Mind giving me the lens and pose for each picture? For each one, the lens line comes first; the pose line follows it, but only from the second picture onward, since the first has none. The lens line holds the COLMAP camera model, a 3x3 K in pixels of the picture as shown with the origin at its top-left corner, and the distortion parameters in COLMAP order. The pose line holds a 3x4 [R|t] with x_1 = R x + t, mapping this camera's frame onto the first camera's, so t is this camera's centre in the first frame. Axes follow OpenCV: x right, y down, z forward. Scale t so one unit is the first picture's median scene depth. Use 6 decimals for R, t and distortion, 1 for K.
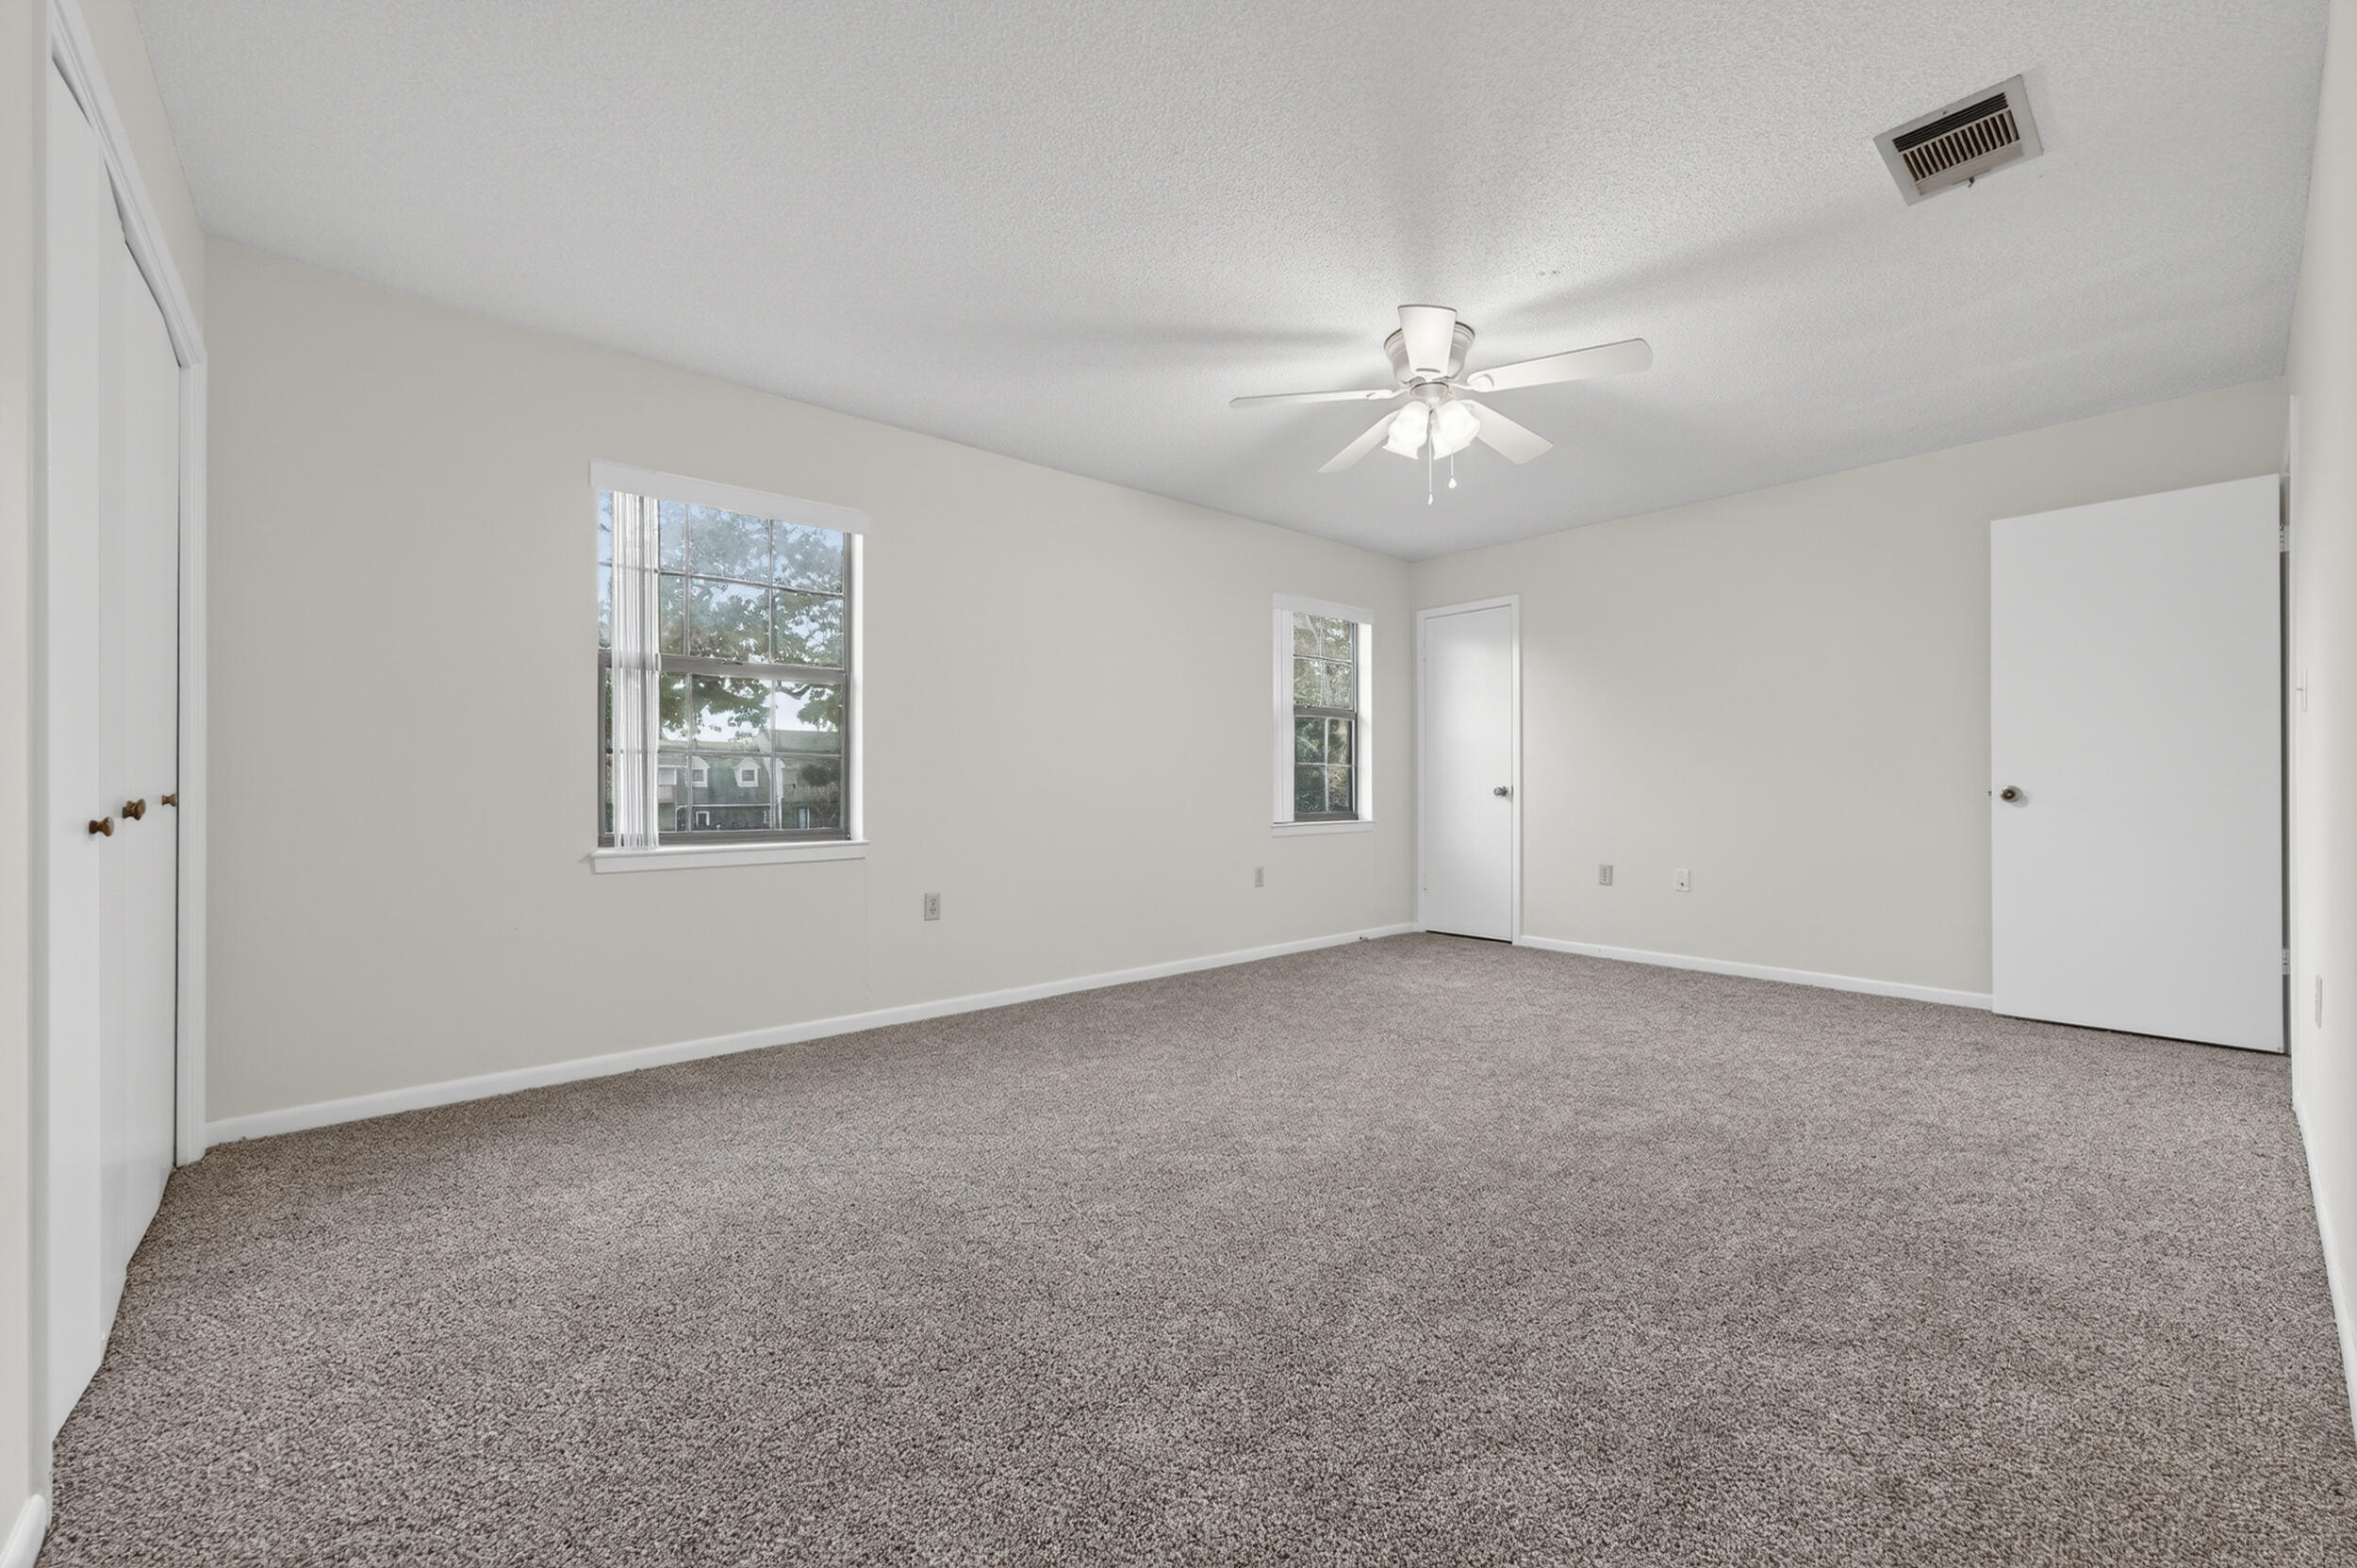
lens RADIAL K [[945.1, 0, 1178.5], [0, 945.1, 784.0], [0, 0, 1]] dist [-0.003081, -0.000290]
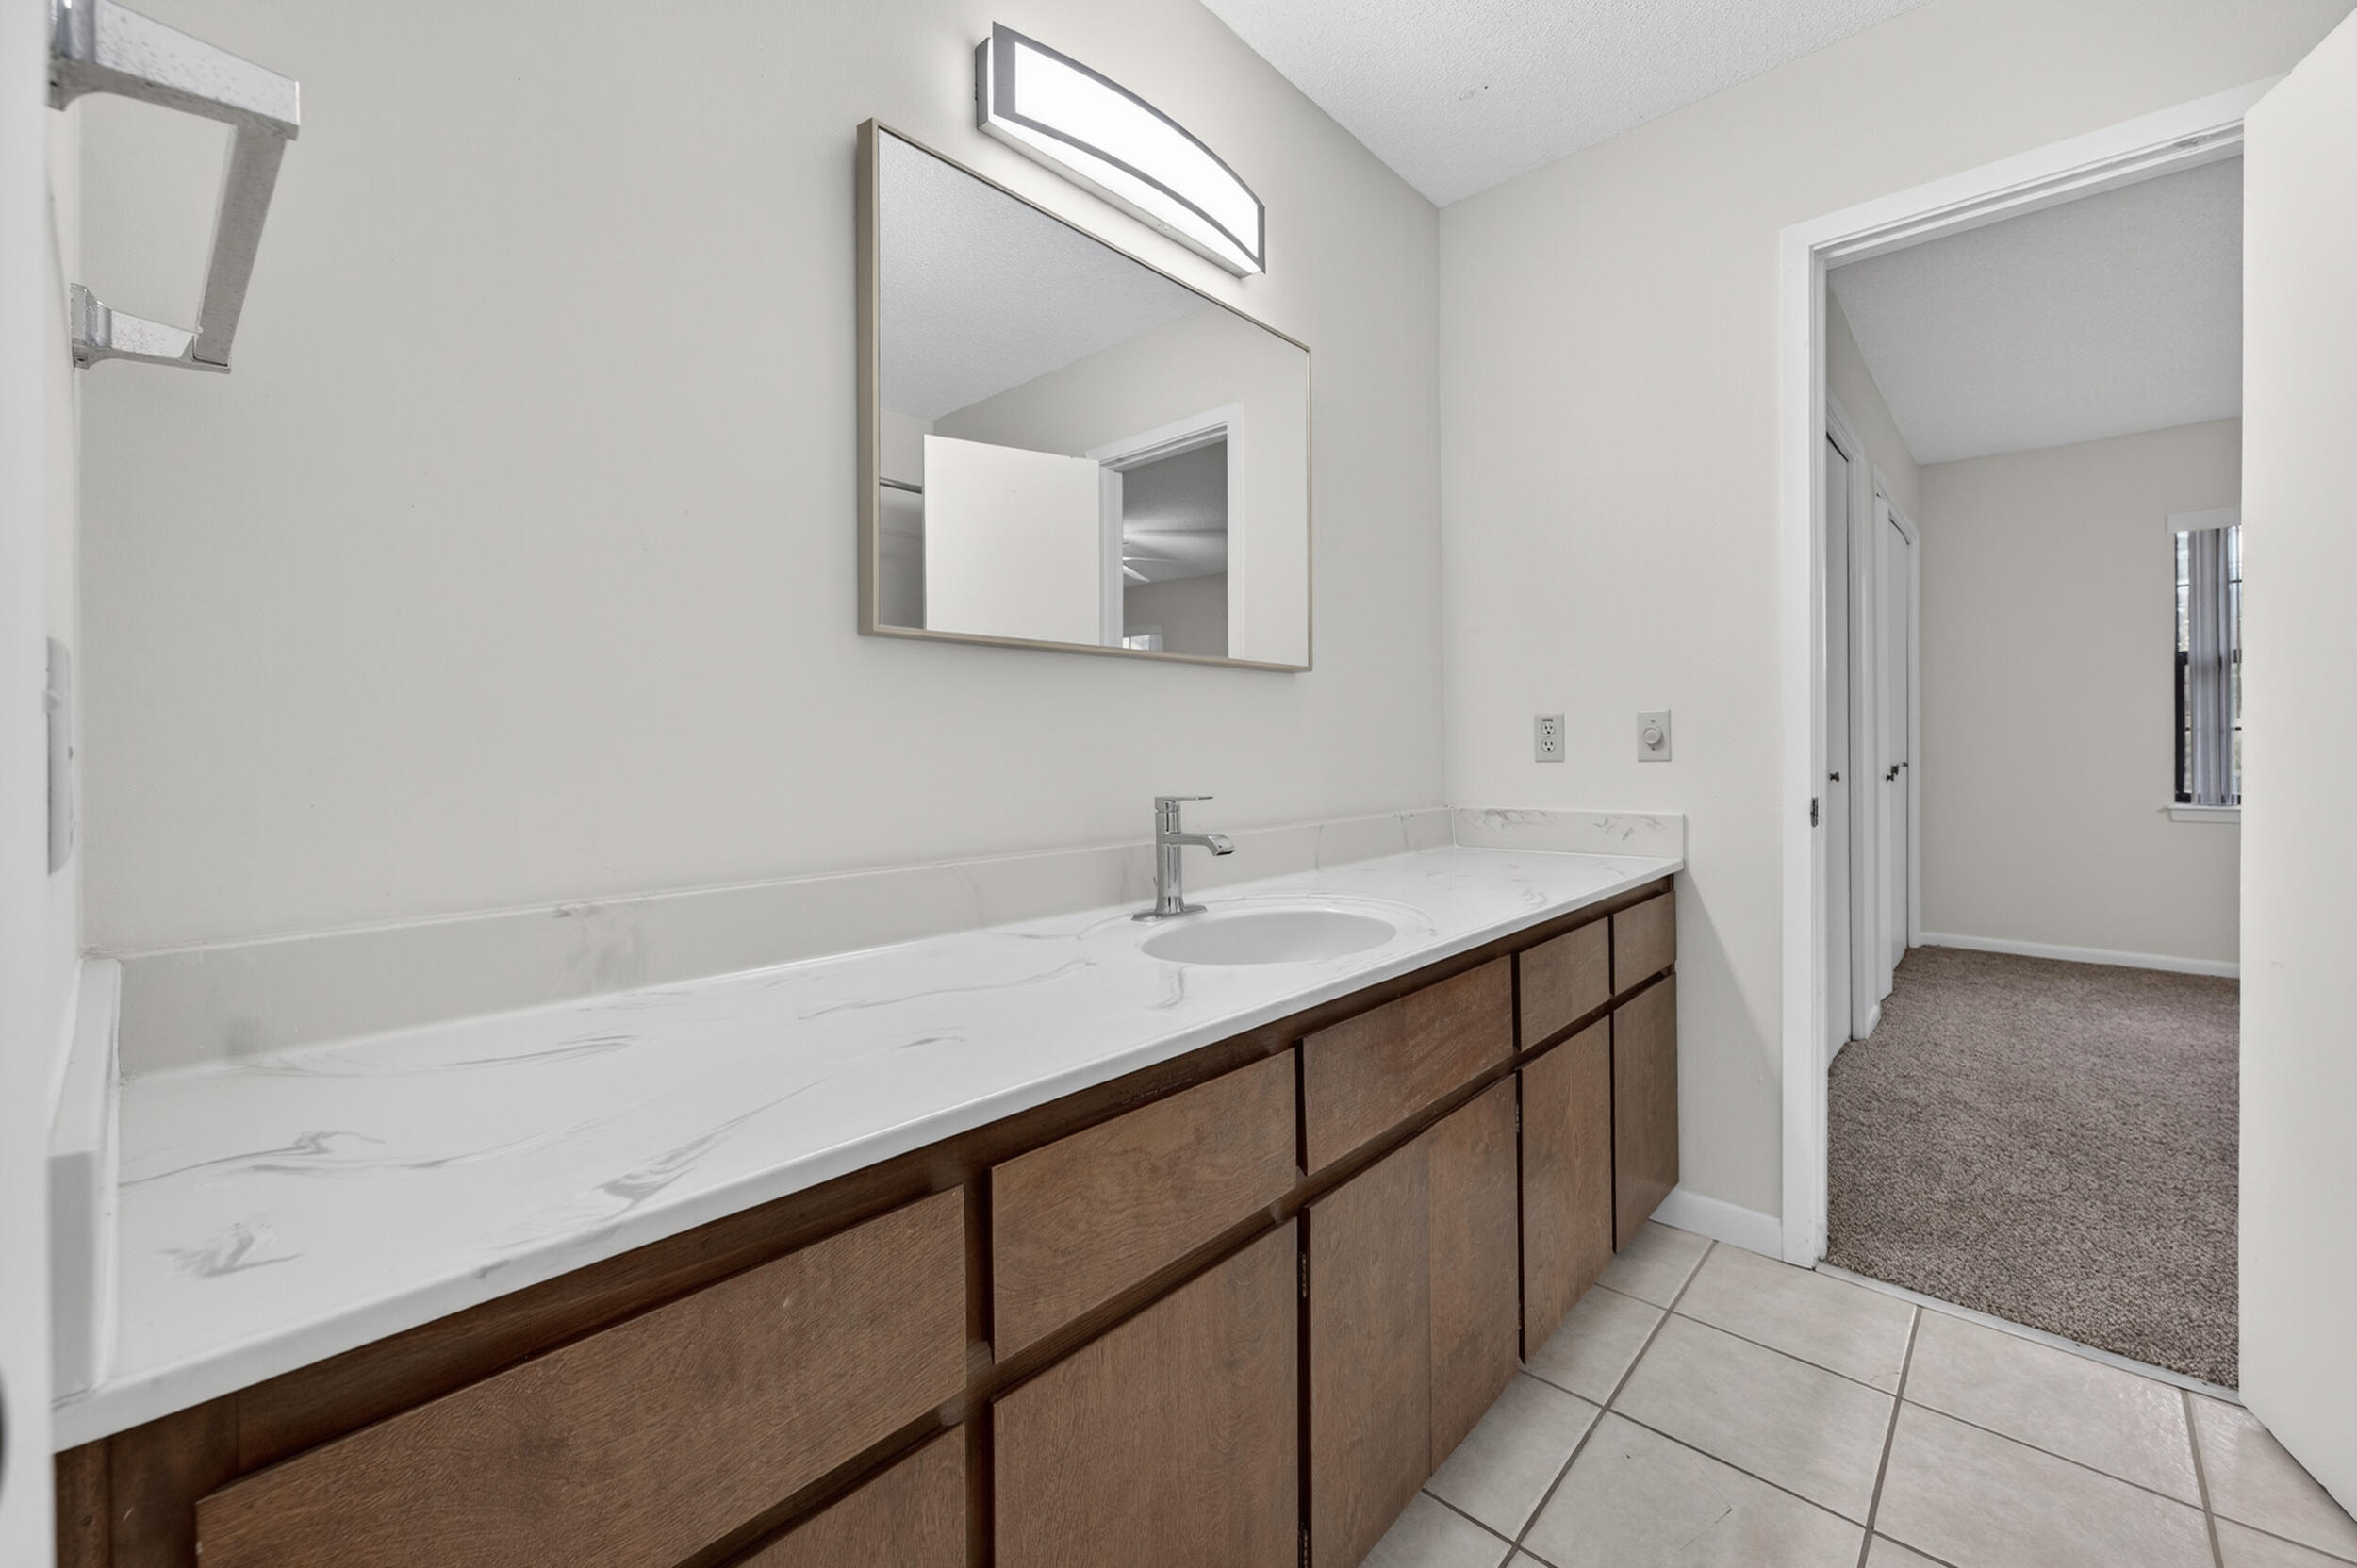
lens RADIAL K [[956.0, 0, 1184.9], [0, 956.0, 754.8], [0, 0, 1]] dist [-0.014462, 0.009626]
pose [[0.134399, 0.009516, -0.990882, 0.704727], [0.009996, 0.999890, 0.010958, -0.039387], [0.990877, -0.011378, 0.134289, -0.763811]]
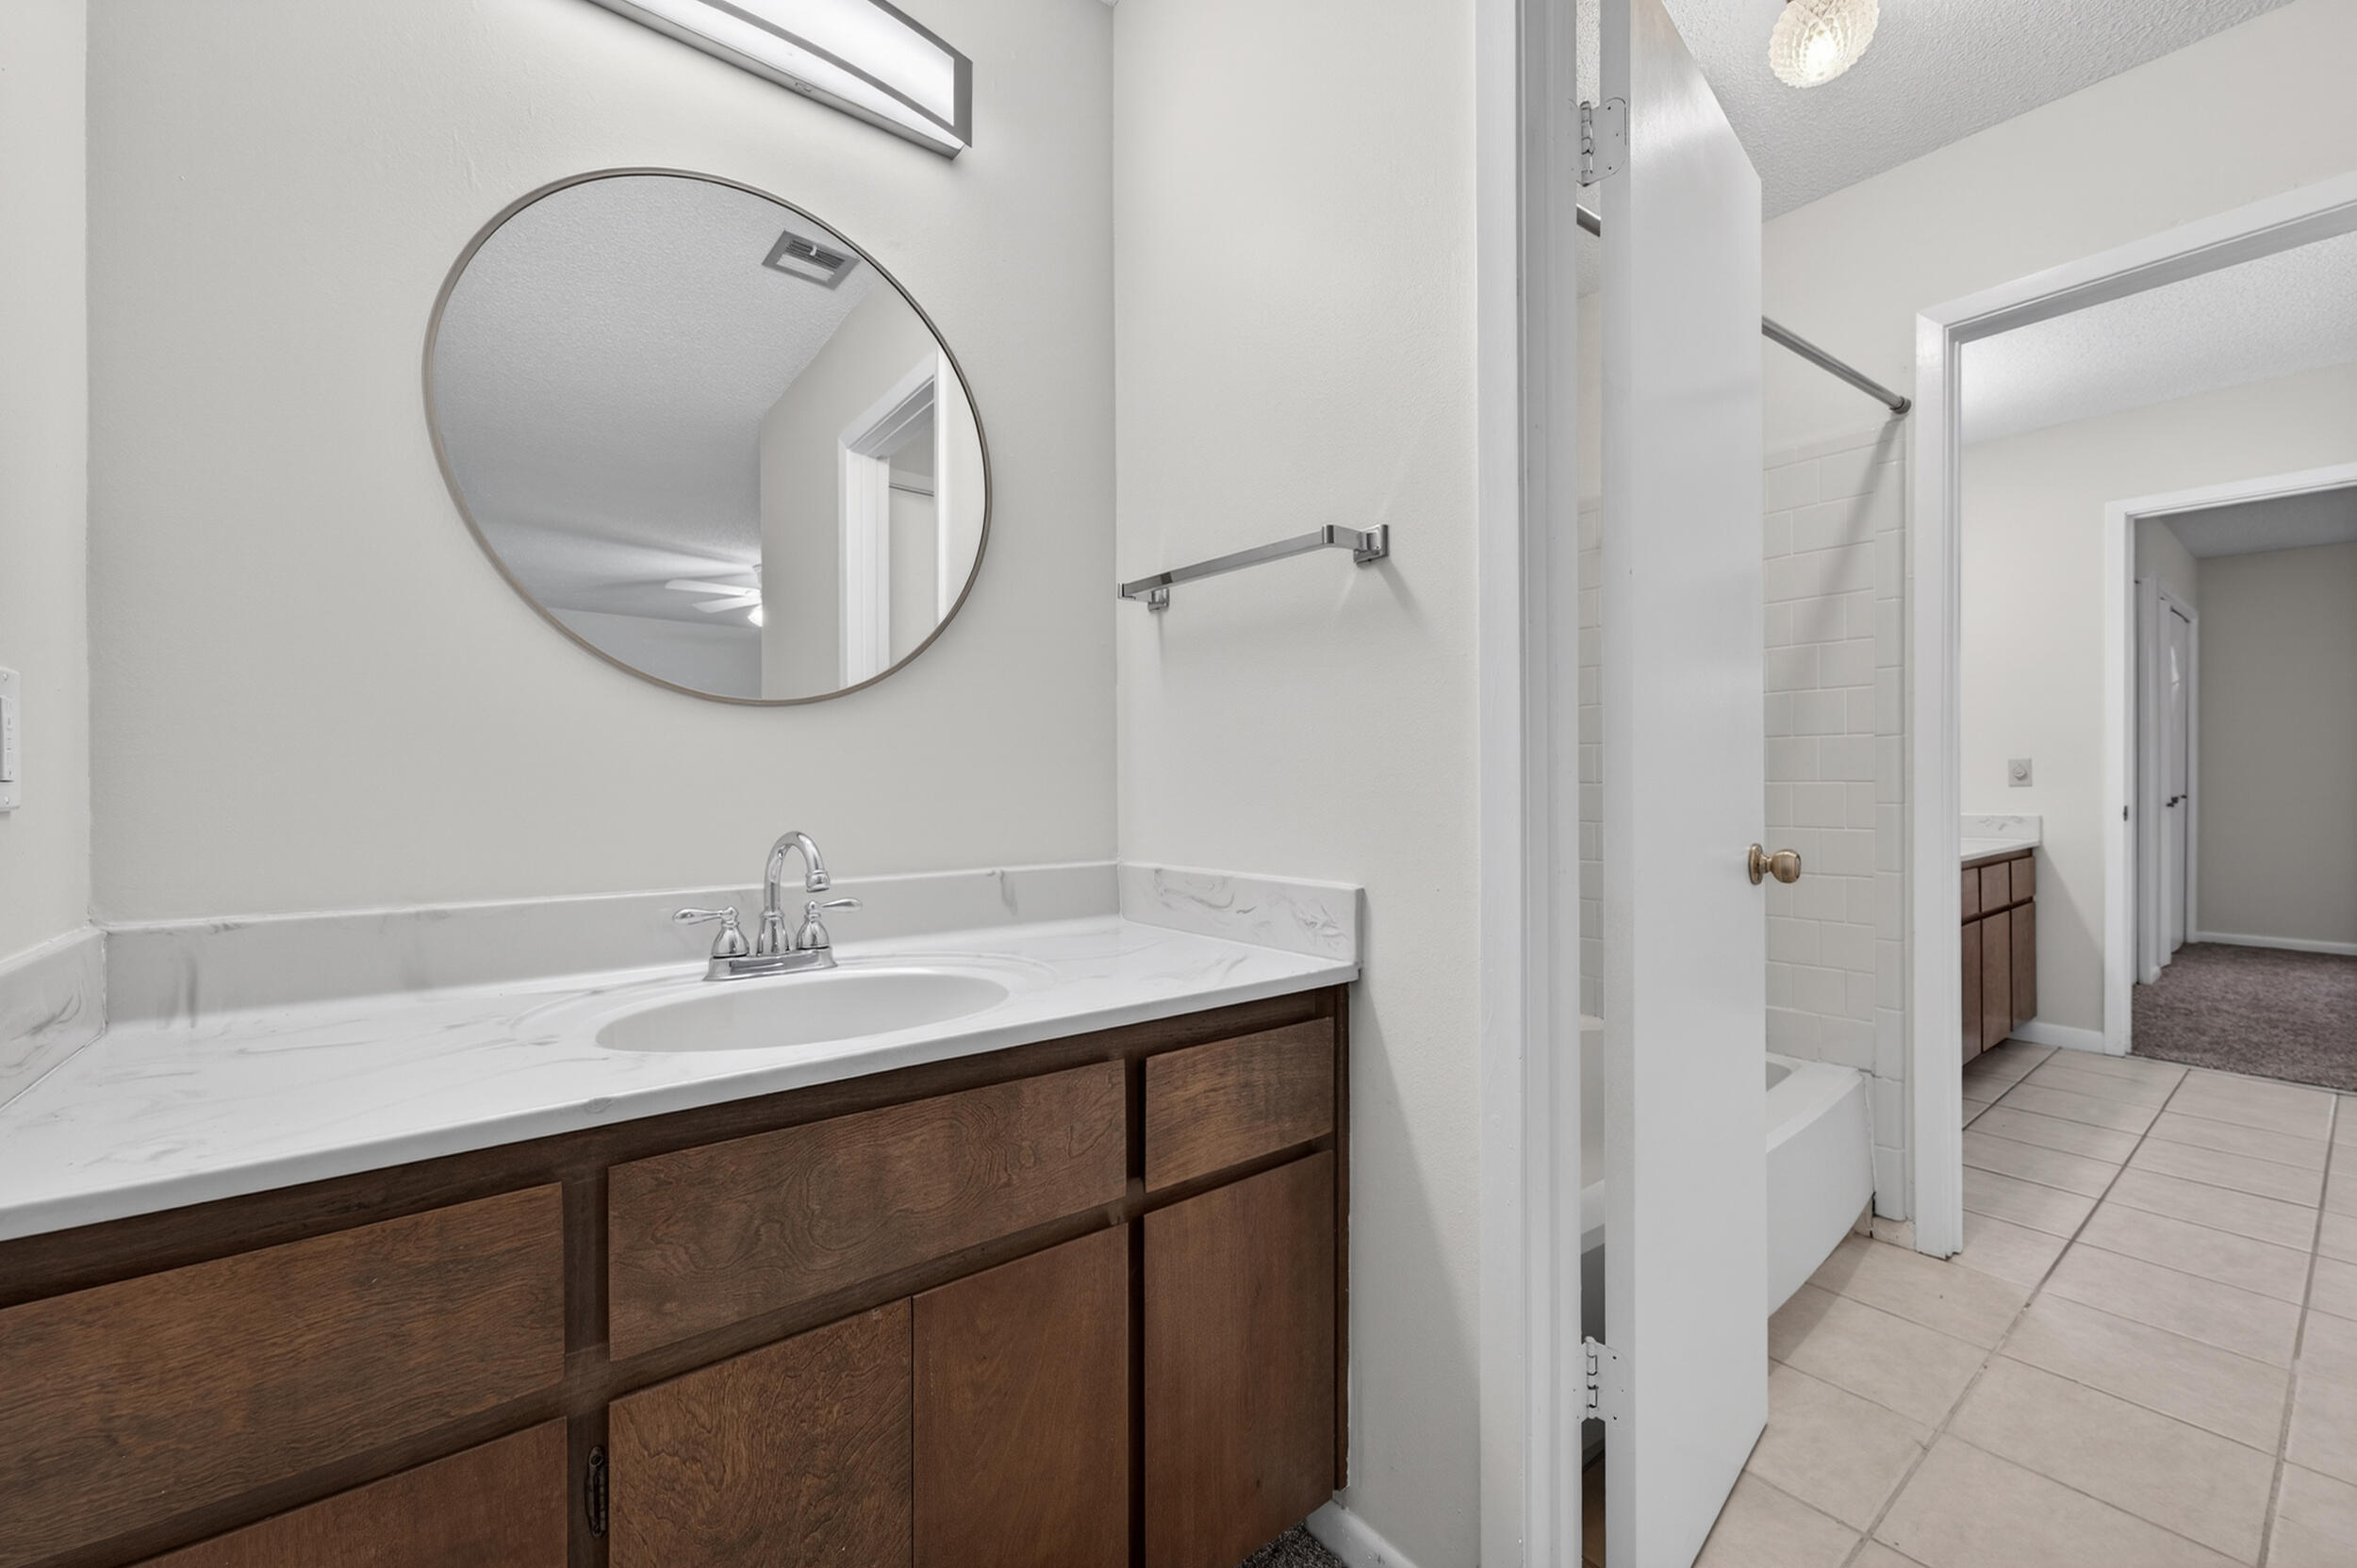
lens RADIAL K [[945.1, 0, 1178.5], [0, 945.1, 784.0], [0, 0, 1]] dist [-0.003081, -0.000290]
pose [[-0.036548, 0.005974, -0.999314, 1.498922], [0.002099, 0.999980, 0.005901, -0.035837], [0.999330, -0.001882, -0.036559, -1.547564]]
